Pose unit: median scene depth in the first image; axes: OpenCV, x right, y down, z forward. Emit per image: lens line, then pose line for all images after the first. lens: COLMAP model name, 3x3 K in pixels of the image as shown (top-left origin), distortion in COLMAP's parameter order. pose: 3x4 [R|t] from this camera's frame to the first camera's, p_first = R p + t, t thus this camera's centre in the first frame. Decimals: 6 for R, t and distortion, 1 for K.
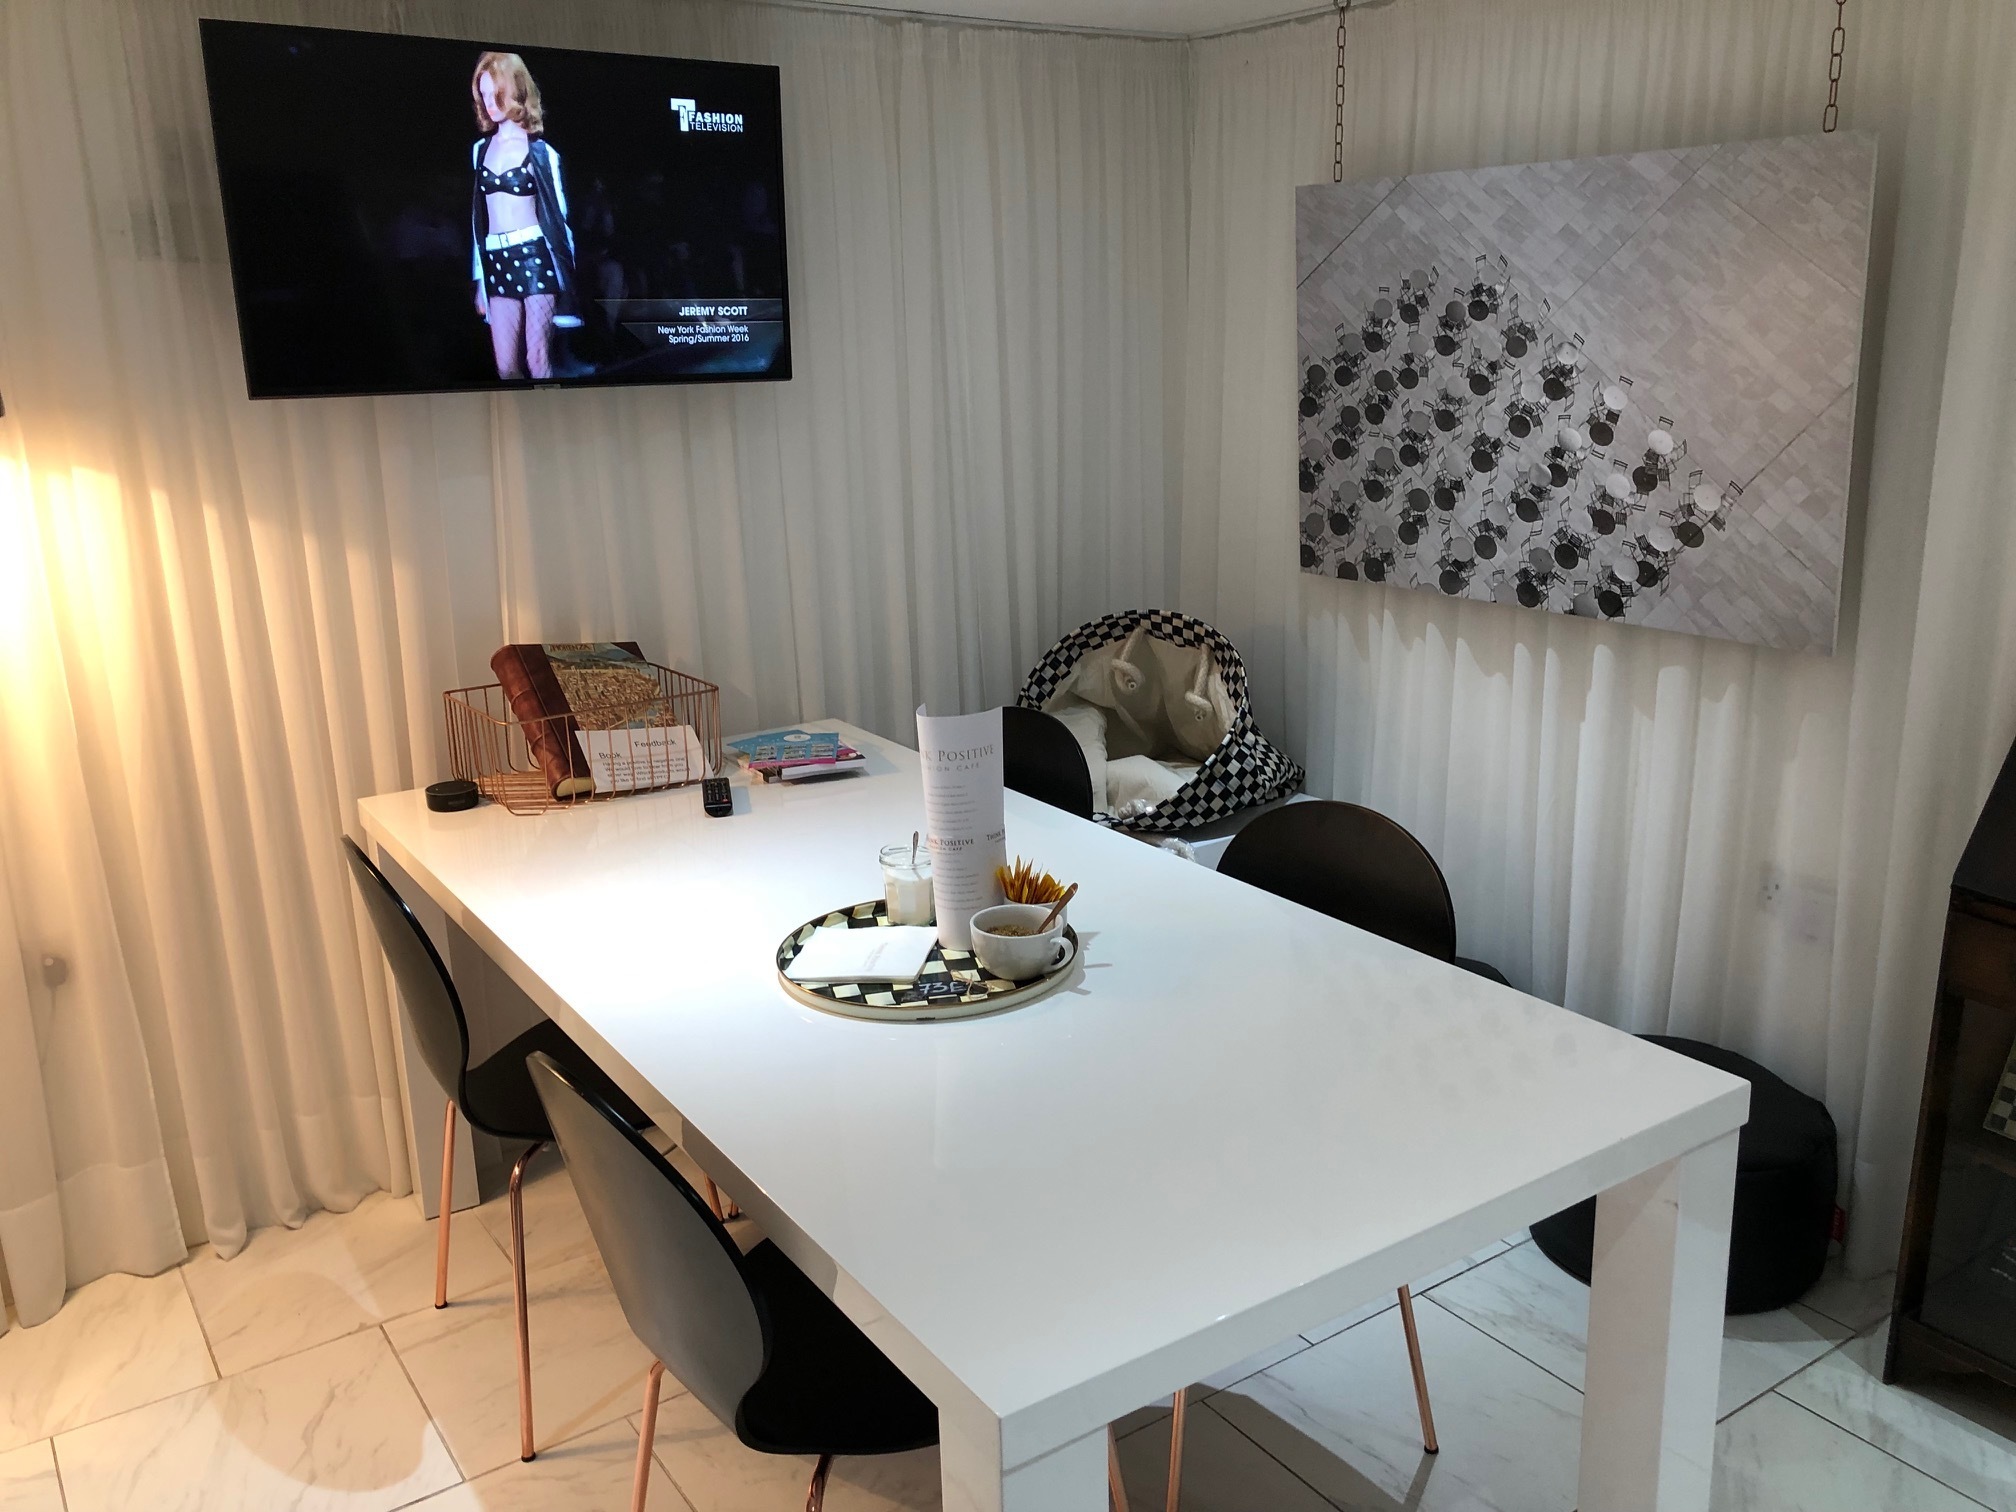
lens RADIAL K [[1649.9, 0, 1013.1], [0, 1649.9, 809.0], [0, 0, 1]] dist [-0.000617, -0.000165]
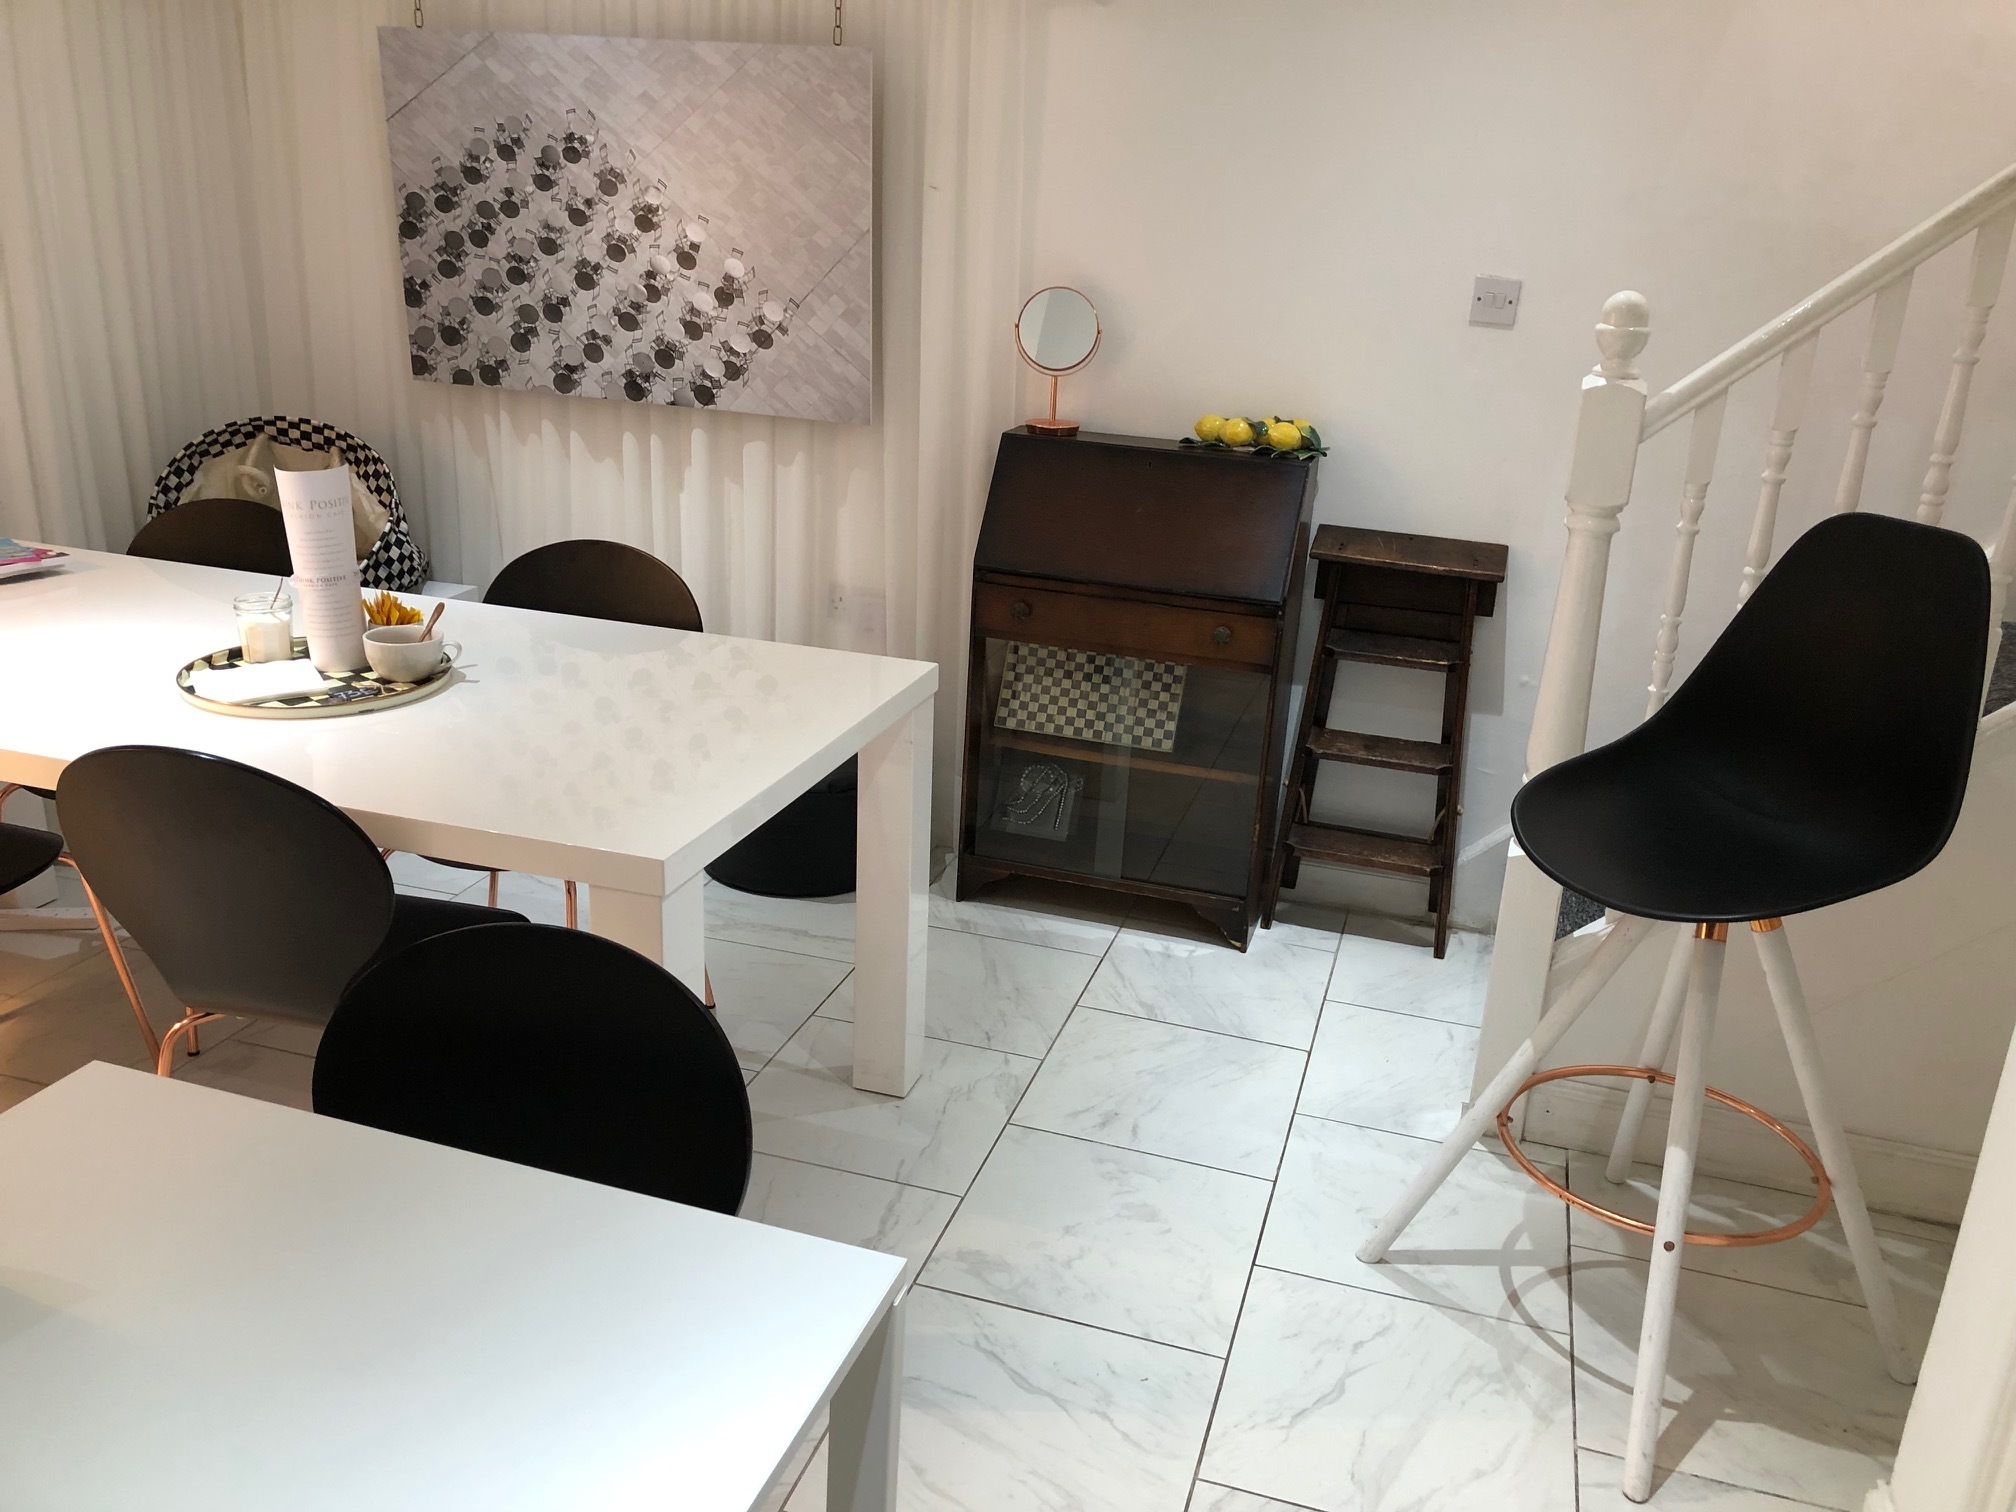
lens RADIAL K [[1687.5, 0, 1008.0], [0, 1687.5, 756.0], [0, 0, 1]] dist [0.025274, 0.006055]
pose [[0.779960, -0.142159, 0.609469, -0.287920], [0.115184, 0.989831, 0.083474, 0.069551], [-0.615138, 0.005094, 0.788403, -0.183819]]
